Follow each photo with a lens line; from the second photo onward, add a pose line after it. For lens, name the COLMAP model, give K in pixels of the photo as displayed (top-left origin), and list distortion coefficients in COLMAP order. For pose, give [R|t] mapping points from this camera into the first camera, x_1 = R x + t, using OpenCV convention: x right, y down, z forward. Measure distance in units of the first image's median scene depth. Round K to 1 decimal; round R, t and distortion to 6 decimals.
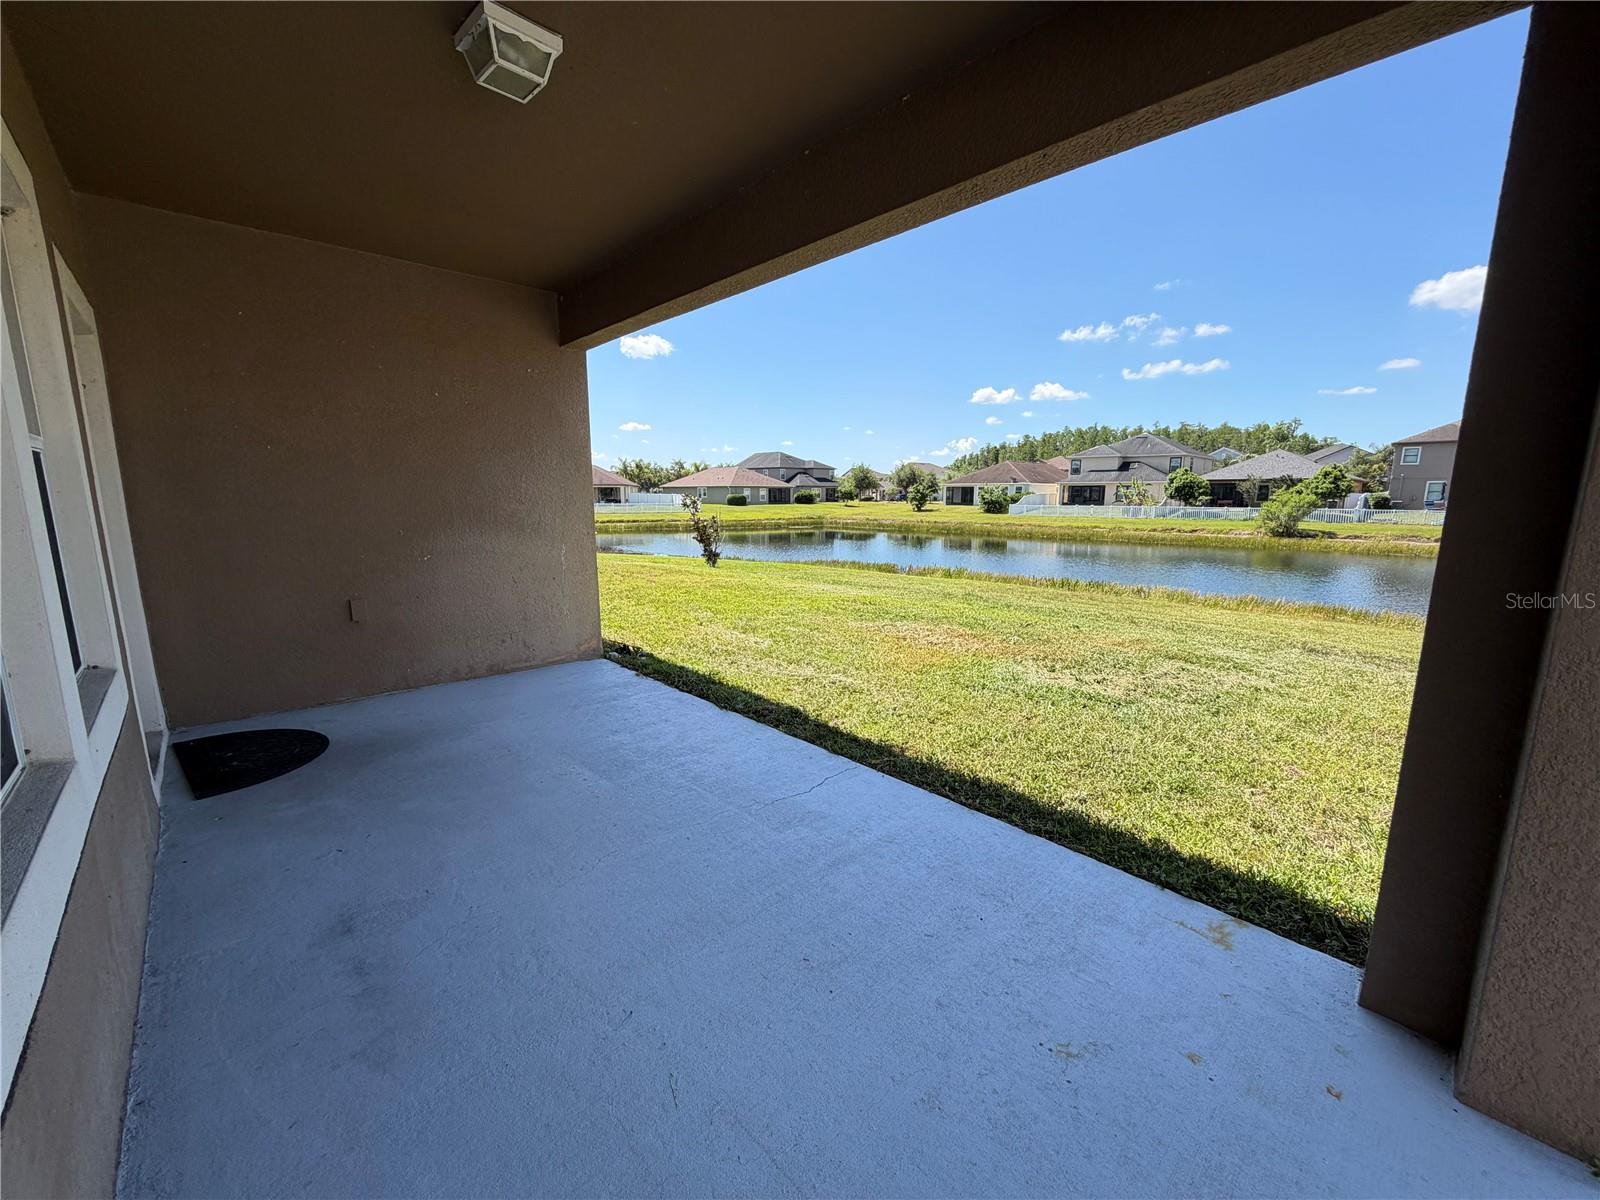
lens RADIAL K [[639.2, 0, 794.4], [0, 639.2, 596.4], [0, 0, 1]] dist [0.000959, 0.000103]
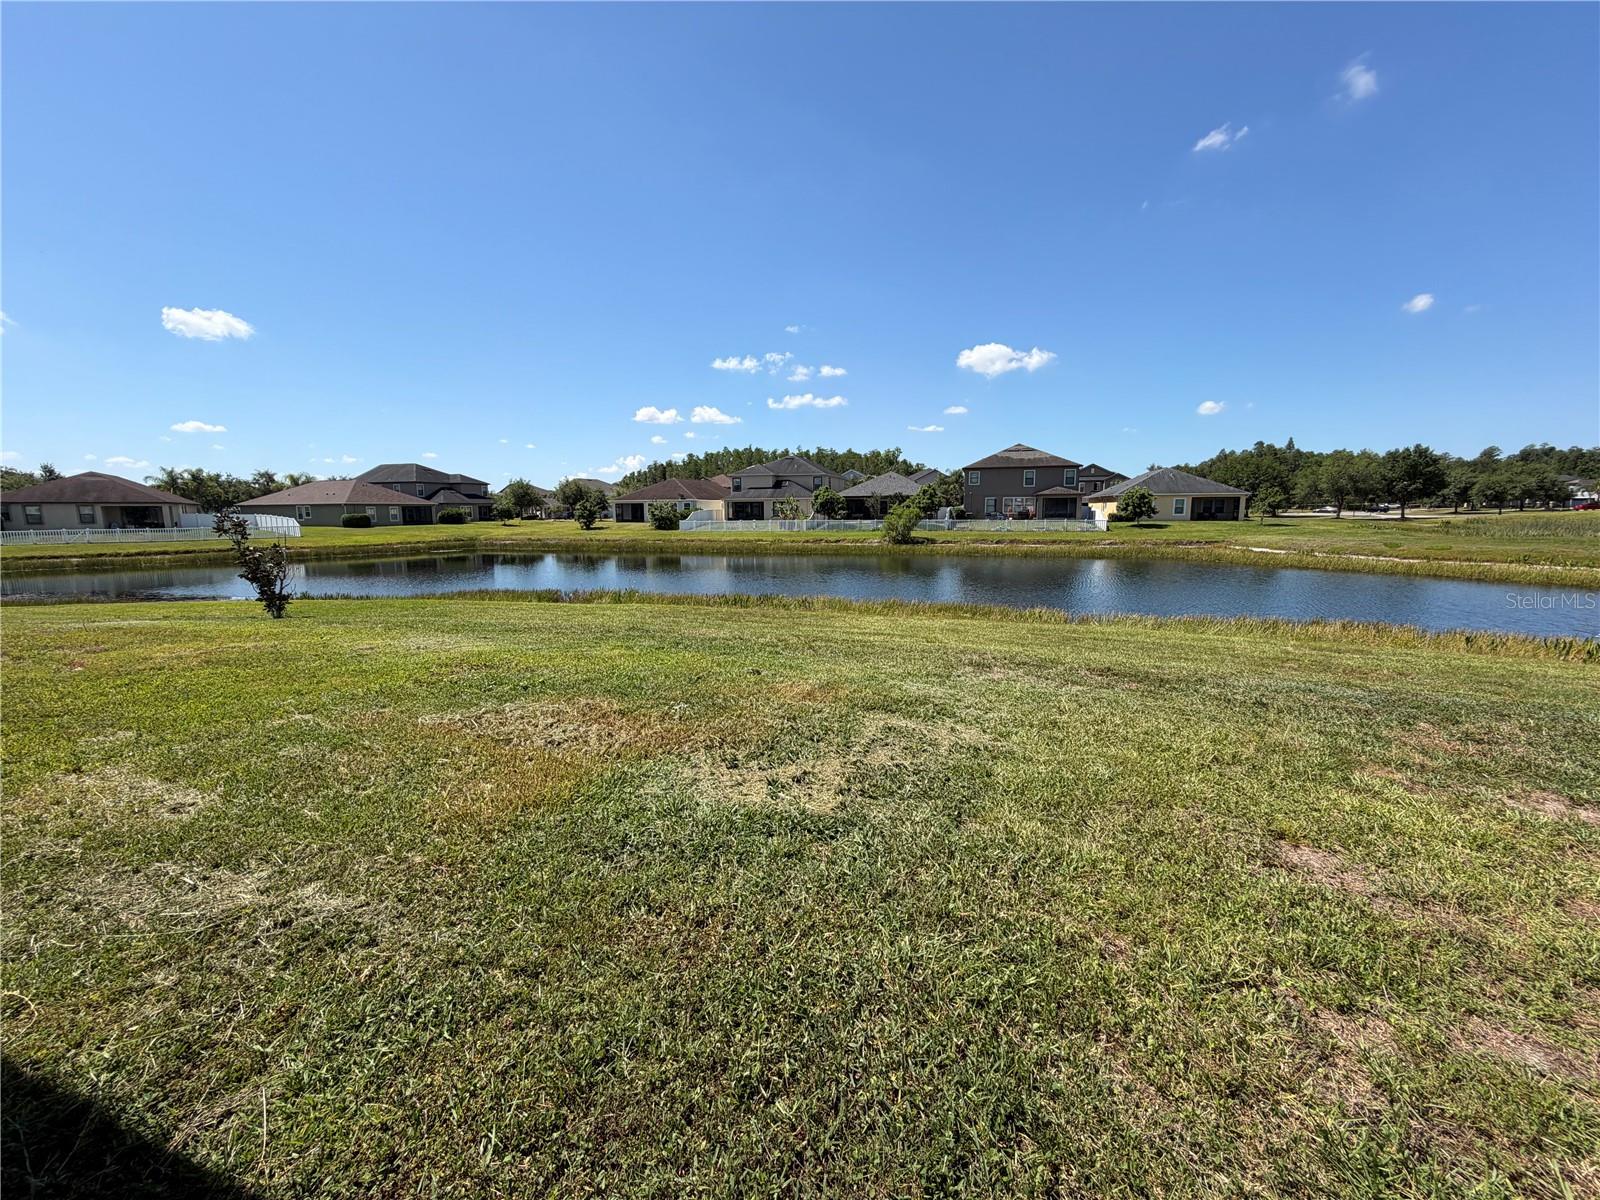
lens RADIAL K [[638.9, 0, 796.5], [0, 638.9, 600.0], [0, 0, 1]] dist [-0.000046, 0.000342]
pose [[0.877965, -0.075477, 0.472738, 0.011958], [0.085160, 0.996367, 0.000920, -0.004029], [-0.471090, 0.039450, 0.881202, 0.028196]]
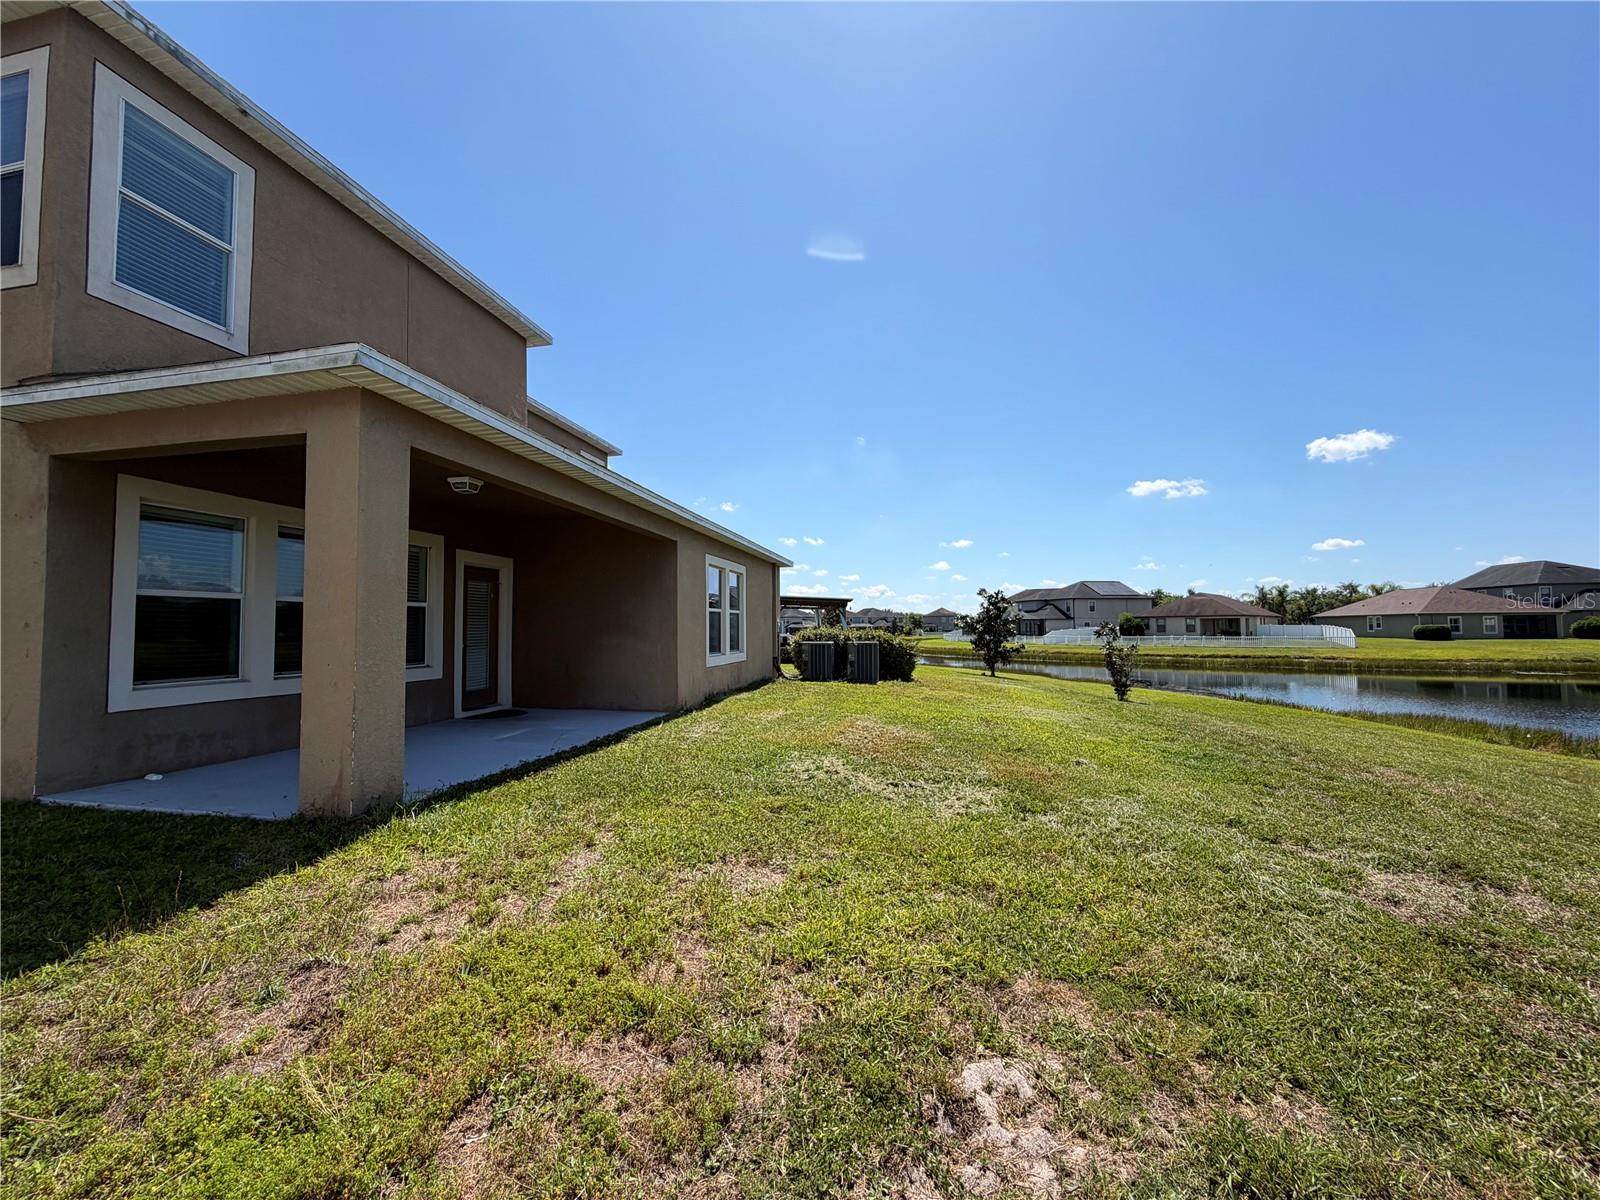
lens RADIAL K [[639.2, 0, 794.4], [0, 639.2, 596.4], [0, 0, 1]] dist [0.000959, 0.000103]
pose [[0.581801, -0.046853, -0.811980, 0.097844], [-0.122142, 0.981985, -0.144180, 0.000124], [0.804107, 0.183061, 0.565597, 0.017291]]
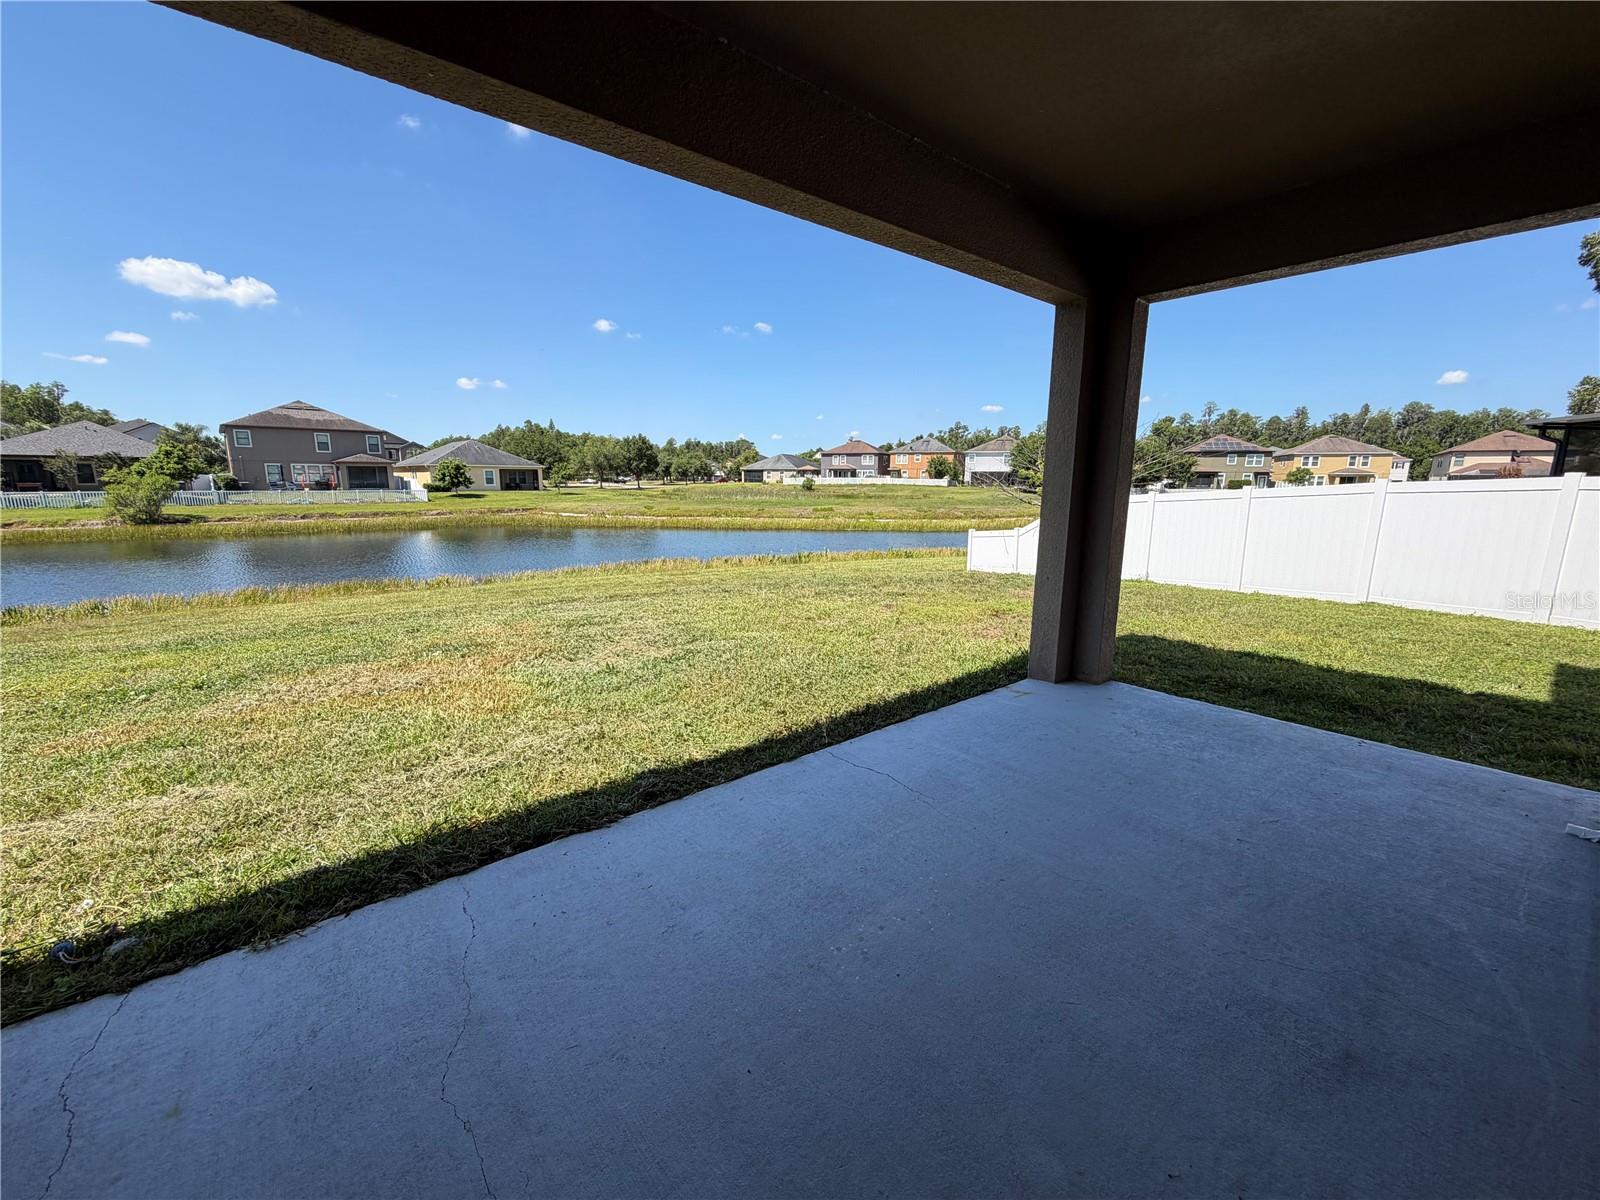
lens RADIAL K [[642.2, 0, 798.0], [0, 642.2, 593.0], [0, 0, 1]] dist [-0.000454, 0.000042]
pose [[0.059143, -0.176128, 0.982589, -0.039168], [0.153485, 0.974212, 0.165388, -0.006926], [-0.986379, 0.141031, 0.084651, 0.042476]]
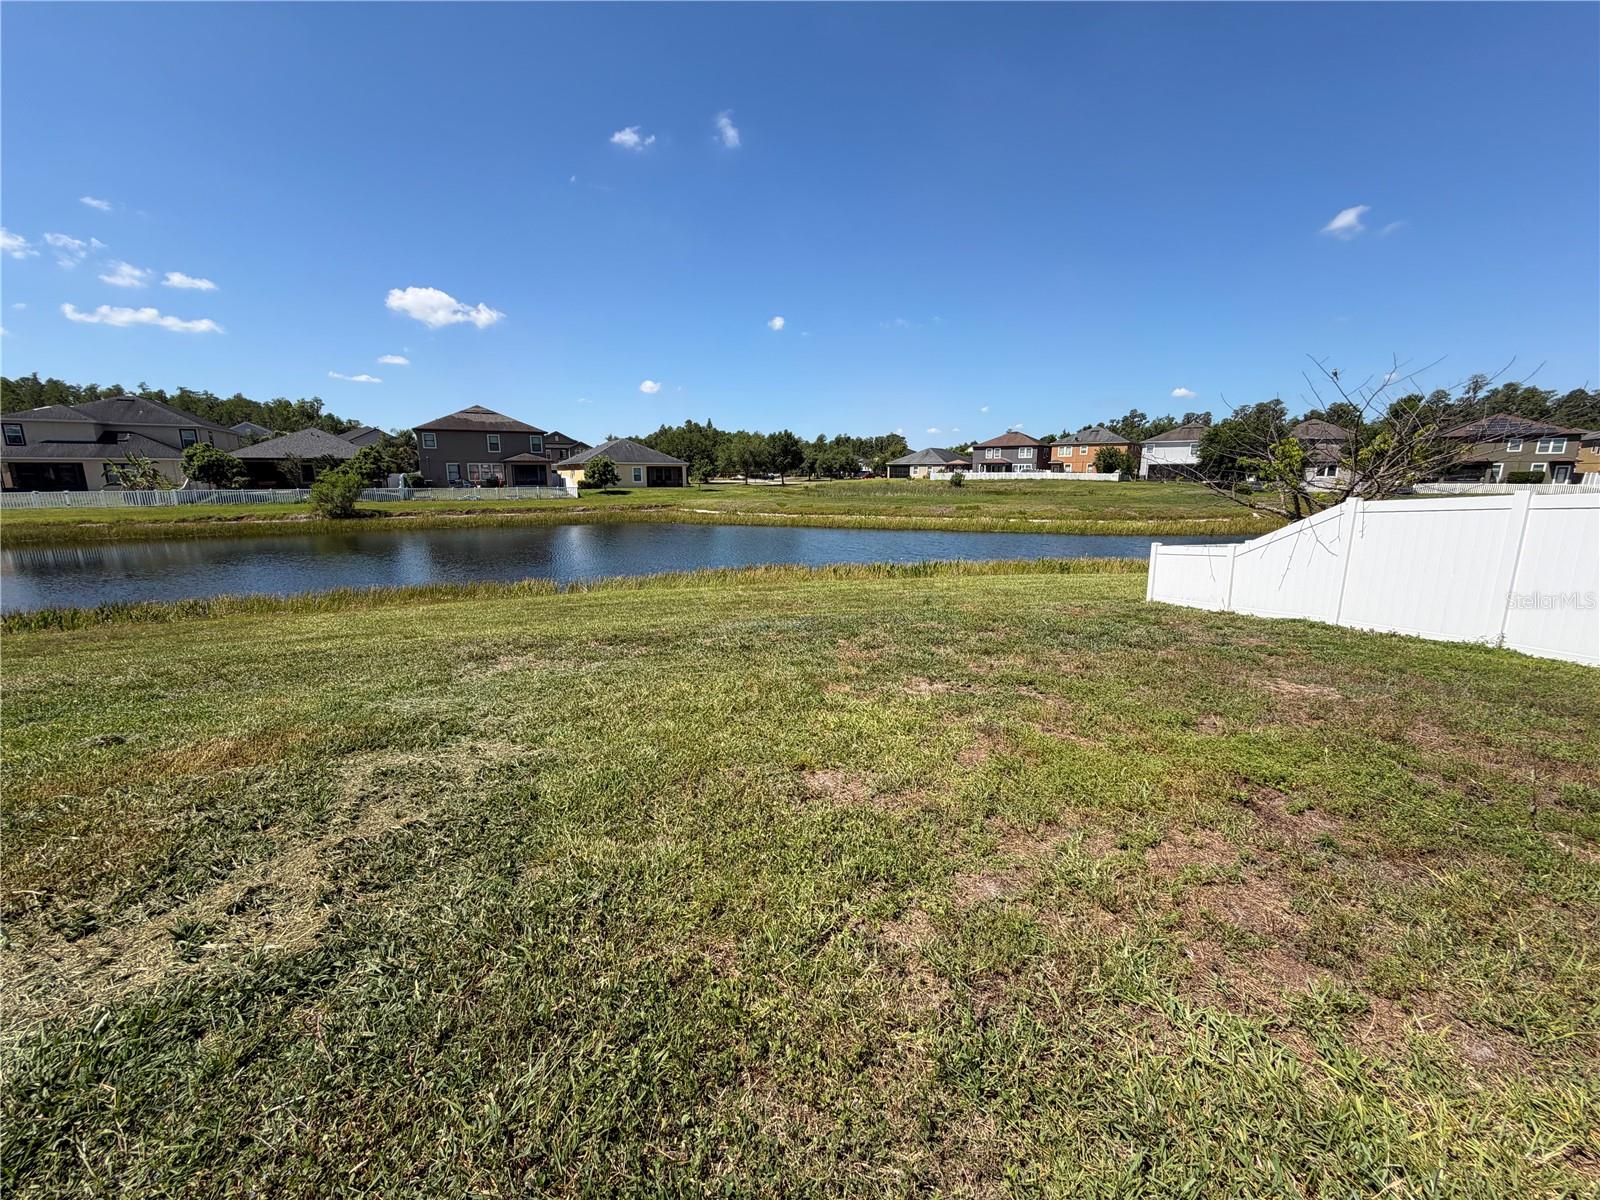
lens RADIAL K [[638.9, 0, 796.5], [0, 638.9, 600.0], [0, 0, 1]] dist [-0.000046, 0.000342]
pose [[0.288579, -0.186995, 0.939018, 0.015430], [0.153841, 0.977056, 0.147291, -0.005322], [-0.945016, 0.101954, 0.310725, 0.034680]]
